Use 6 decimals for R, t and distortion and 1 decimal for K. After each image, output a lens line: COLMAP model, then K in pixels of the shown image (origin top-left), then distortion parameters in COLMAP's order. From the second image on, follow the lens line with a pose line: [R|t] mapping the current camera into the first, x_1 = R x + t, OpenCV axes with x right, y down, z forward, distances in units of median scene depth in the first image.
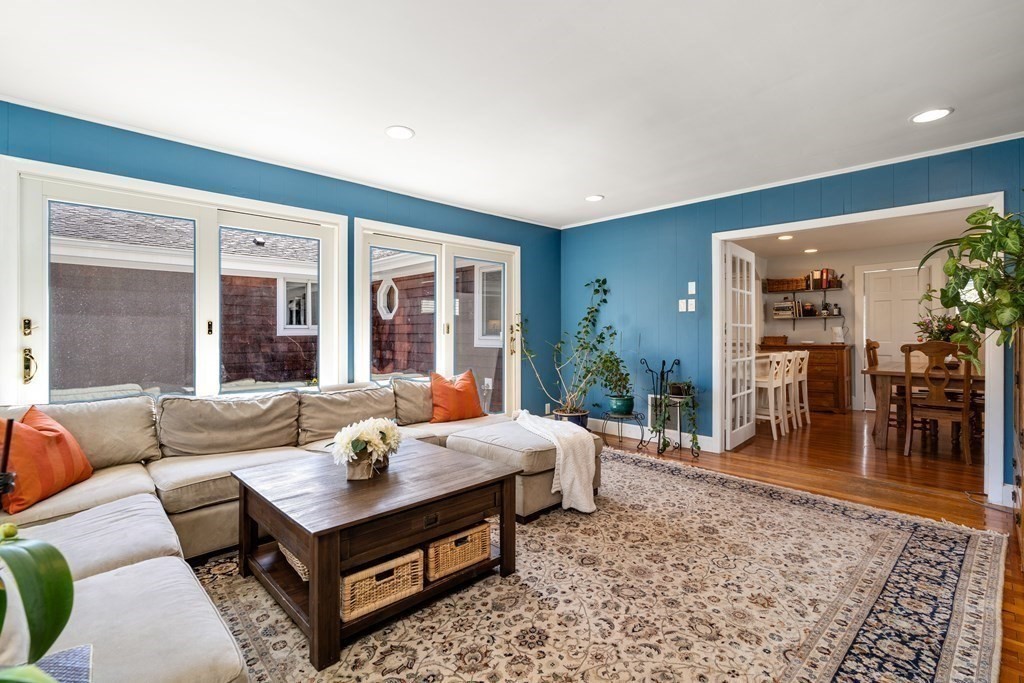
lens RADIAL K [[473.3, 0, 511.5], [0, 473.3, 333.3], [0, 0, 1]] dist [-0.002981, -0.000249]
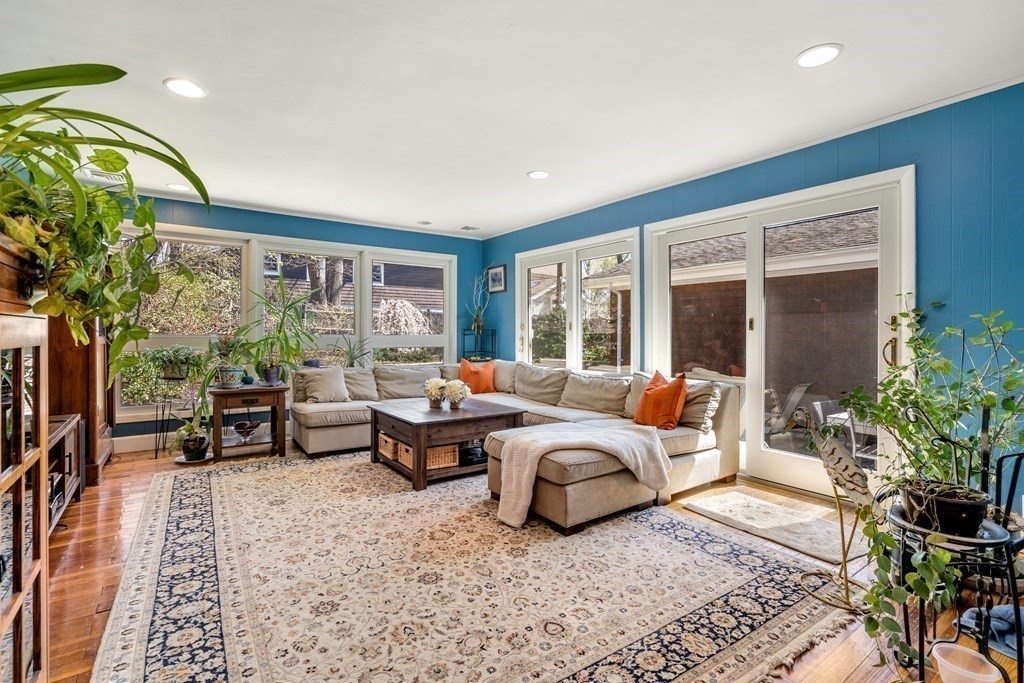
lens RADIAL K [[479.4, 0, 512.2], [0, 479.4, 331.3], [0, 0, 1]] dist [-0.001670, 0.000243]
pose [[-0.159951, 0.001217, -0.987124, 1.564627], [-0.000752, 0.999999, 0.001355, 0.002817], [0.987125, 0.000959, -0.159950, 1.666487]]
